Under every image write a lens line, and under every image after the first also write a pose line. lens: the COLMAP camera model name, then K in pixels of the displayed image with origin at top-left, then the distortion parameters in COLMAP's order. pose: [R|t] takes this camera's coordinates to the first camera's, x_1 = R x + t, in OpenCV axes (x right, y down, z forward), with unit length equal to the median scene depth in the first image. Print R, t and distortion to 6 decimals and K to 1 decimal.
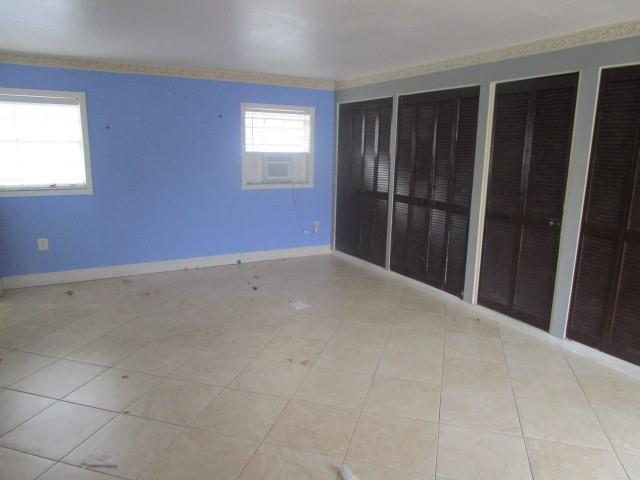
lens RADIAL K [[456.4, 0, 320.0], [0, 456.4, 240.0], [0, 0, 1]] dist [-0.001464, -0.000259]
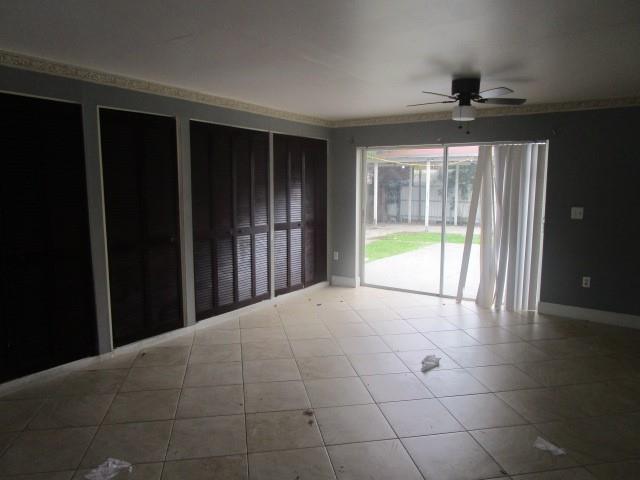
lens RADIAL K [[456.4, 0, 320.0], [0, 456.4, 240.0], [0, 0, 1]] dist [-0.001464, -0.000259]
pose [[-0.457415, -0.124417, 0.880507, -0.679760], [0.169050, 0.959941, 0.223460, -0.221018], [-0.873037, 0.251063, -0.418059, 1.083573]]
